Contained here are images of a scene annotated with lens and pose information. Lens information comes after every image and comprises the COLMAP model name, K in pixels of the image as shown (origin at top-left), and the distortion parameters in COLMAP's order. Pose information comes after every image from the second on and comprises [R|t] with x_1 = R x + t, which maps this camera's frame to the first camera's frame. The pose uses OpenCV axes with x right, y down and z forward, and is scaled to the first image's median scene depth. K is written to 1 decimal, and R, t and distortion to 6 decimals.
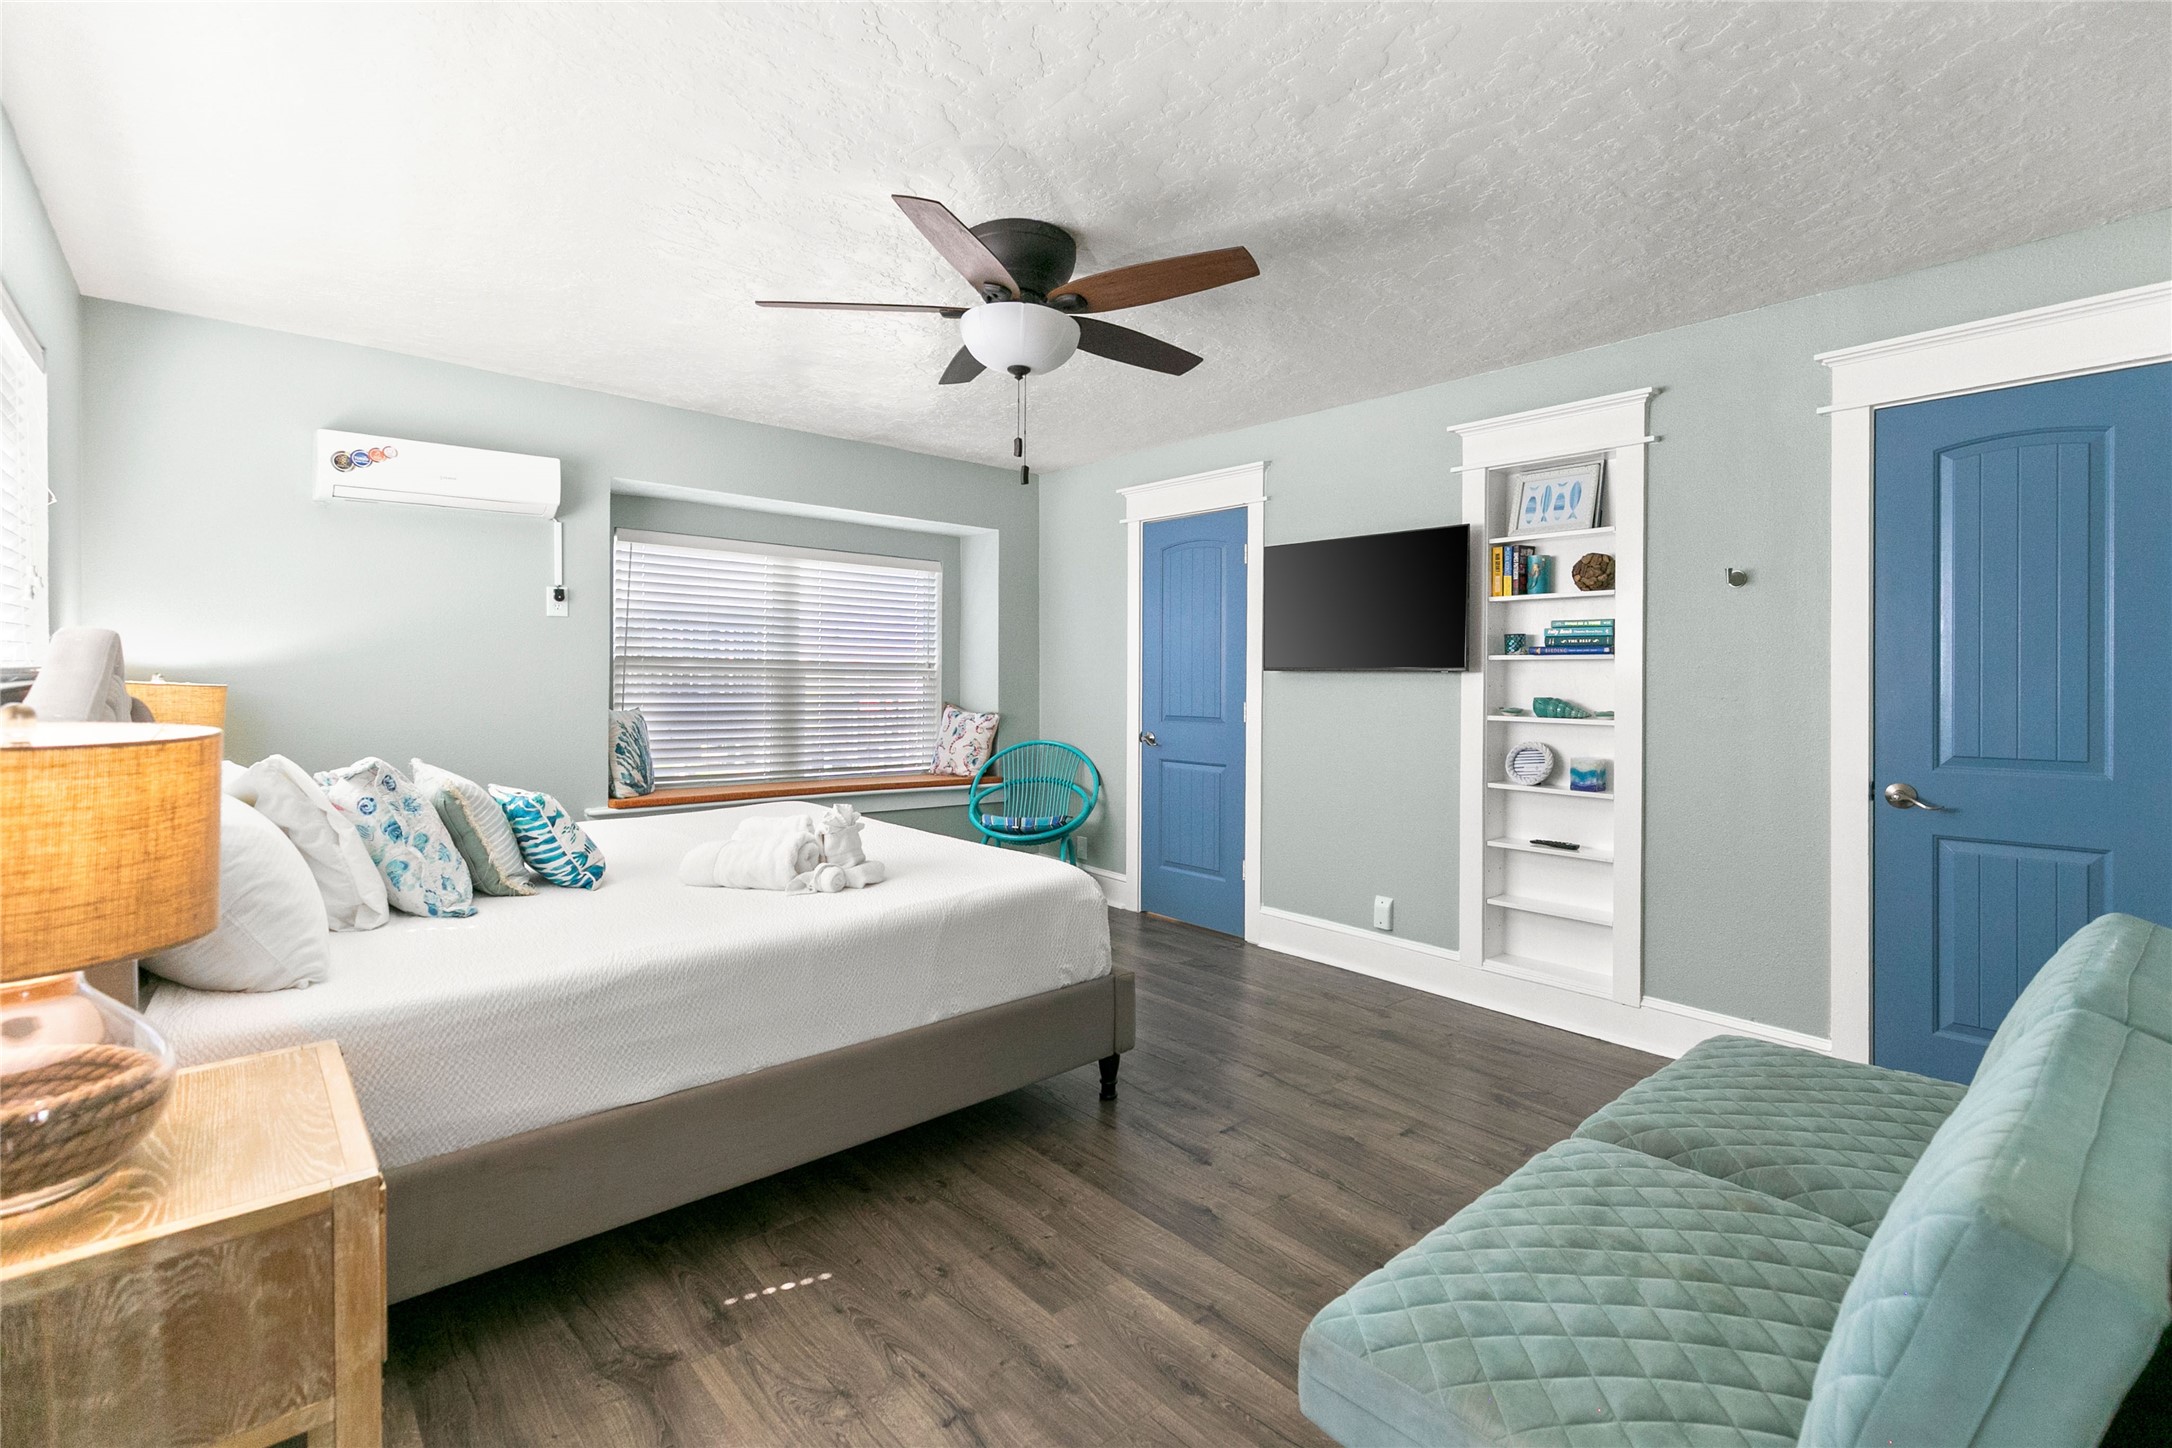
lens RADIAL K [[991.9, 0, 1090.3], [0, 991.9, 707.0], [0, 0, 1]] dist [-0.000195, 0.000409]
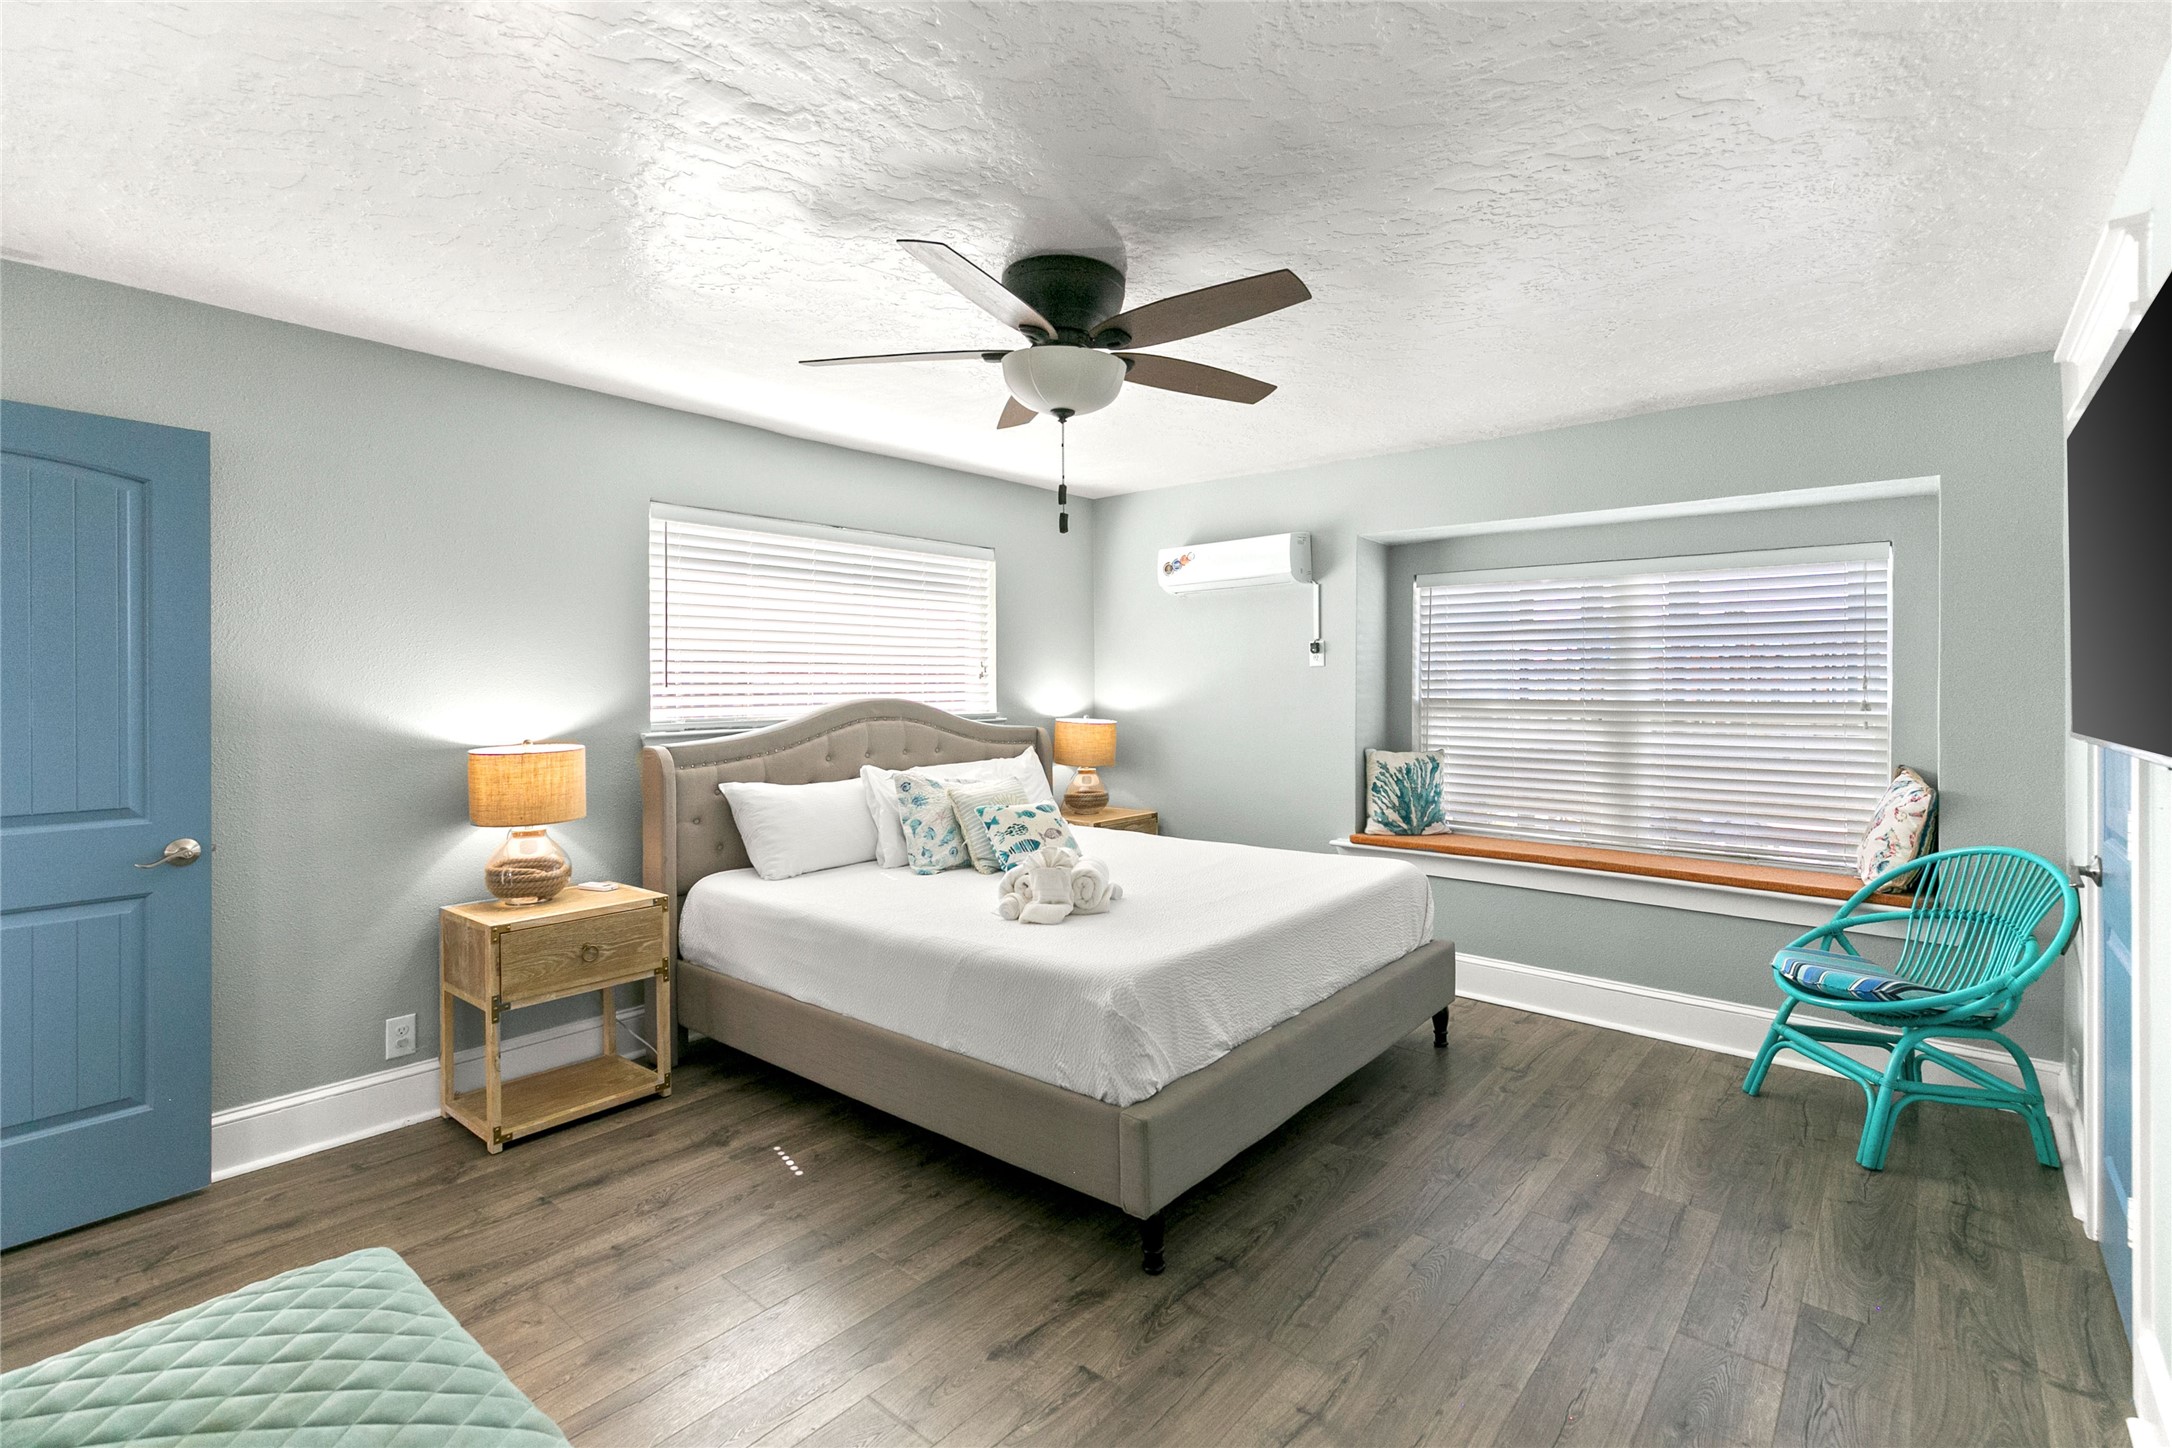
lens RADIAL K [[991.9, 0, 1089.8], [0, 991.9, 708.1], [0, 0, 1]] dist [-0.000195, 0.000409]
pose [[0.149321, 0.008705, -0.988751, 0.655891], [-0.029391, 0.999558, 0.004361, -0.047927], [0.988352, 0.028409, 0.149510, 0.677289]]
